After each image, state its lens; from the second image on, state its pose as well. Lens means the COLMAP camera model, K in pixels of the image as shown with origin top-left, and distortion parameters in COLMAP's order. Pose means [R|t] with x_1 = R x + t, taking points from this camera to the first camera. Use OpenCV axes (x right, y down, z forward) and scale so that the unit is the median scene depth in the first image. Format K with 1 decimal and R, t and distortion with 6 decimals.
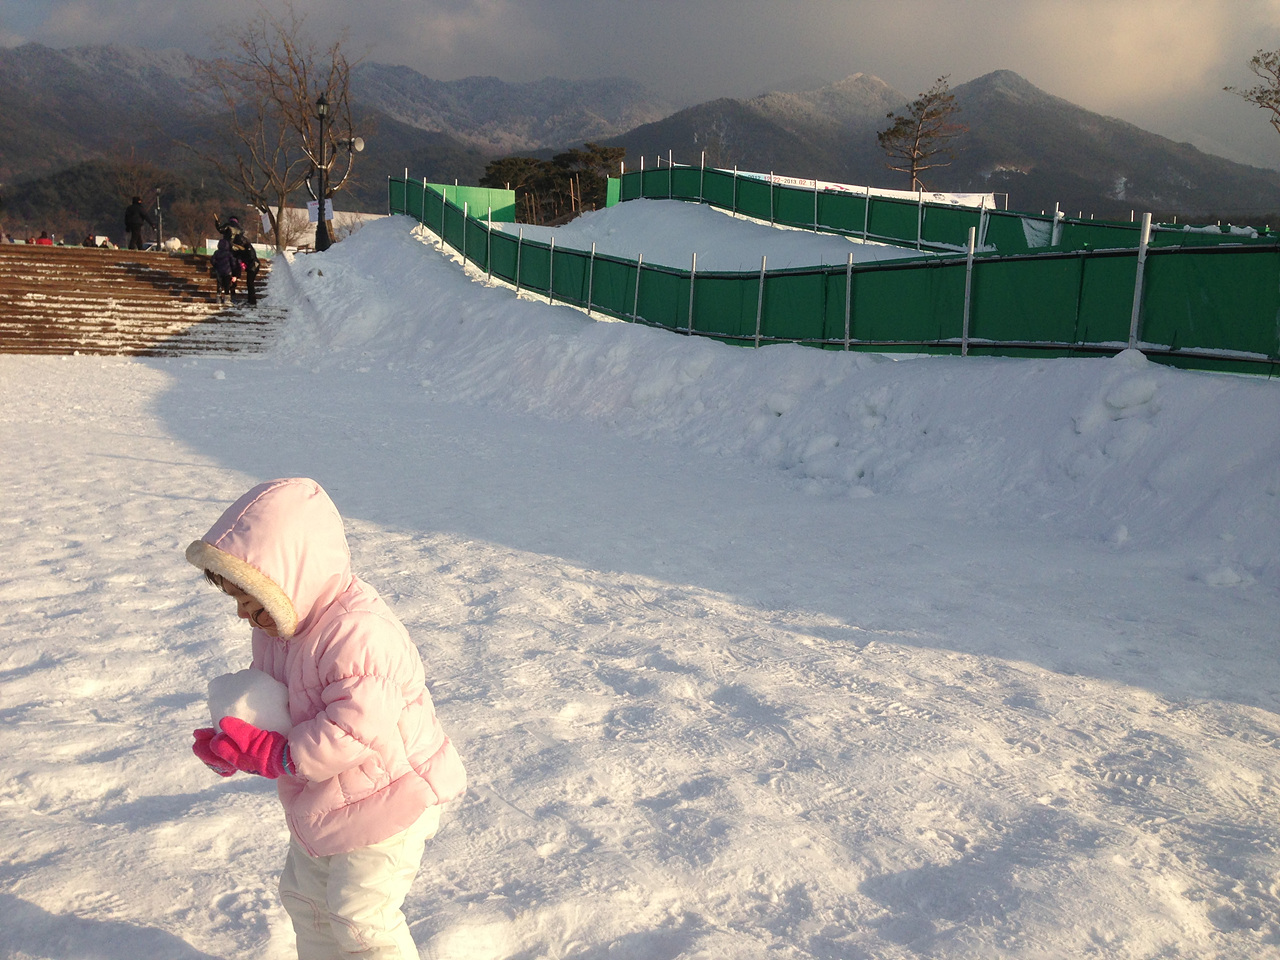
lens RADIAL K [[1159.6, 0, 640.0], [0, 1159.6, 480.0], [0, 0, 1]] dist [0.108316, -0.207729]
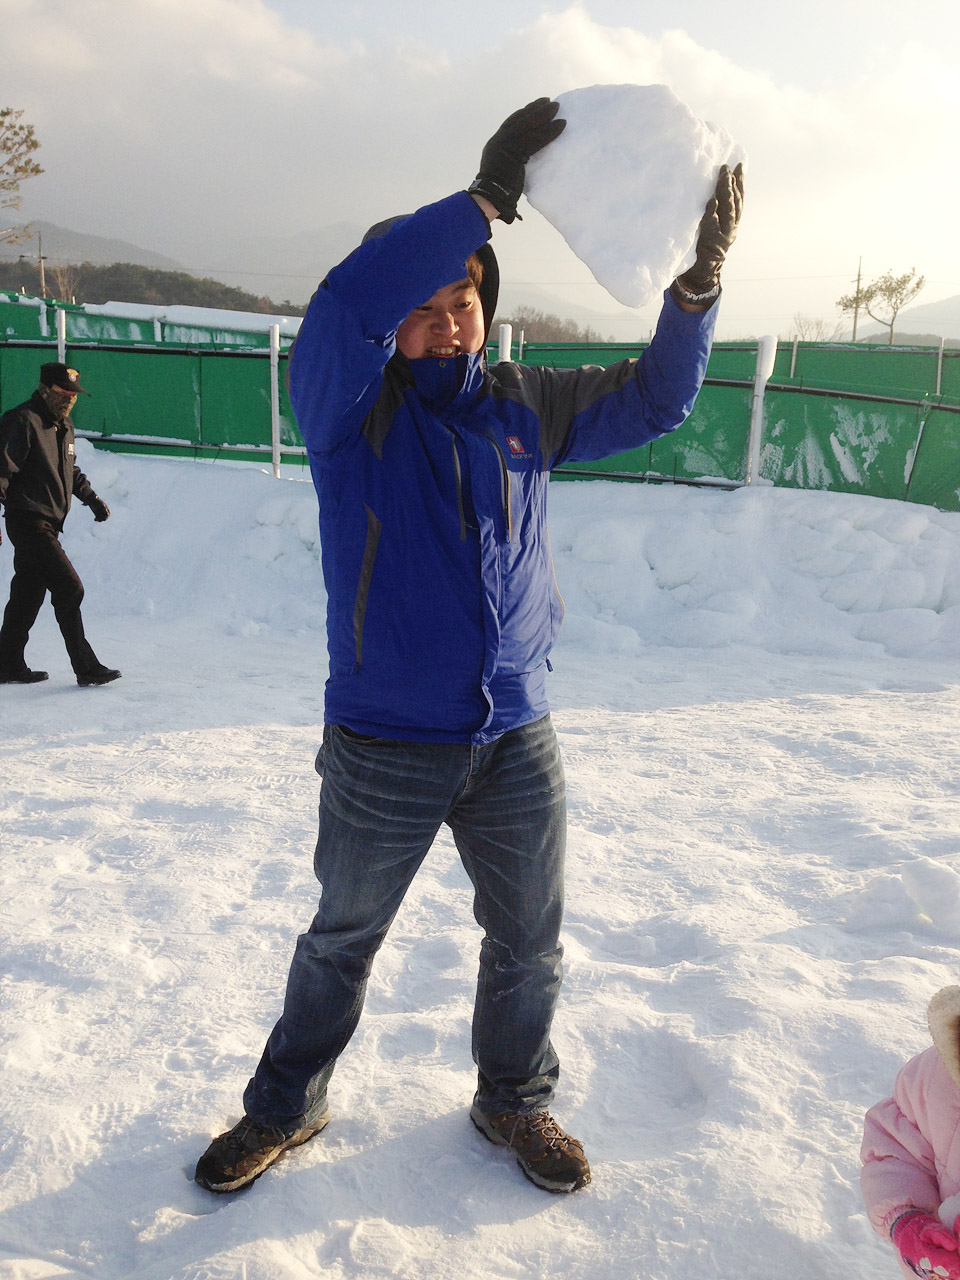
lens RADIAL K [[1159.6, 0, 480.0], [0, 1159.6, 640.0], [0, 0, 1]] dist [0.108316, -0.207729]
pose [[0.607264, -0.178088, 0.774283, -0.242751], [0.098393, 0.983910, 0.149133, -0.050313], [-0.788384, -0.014379, 0.615016, 0.011000]]
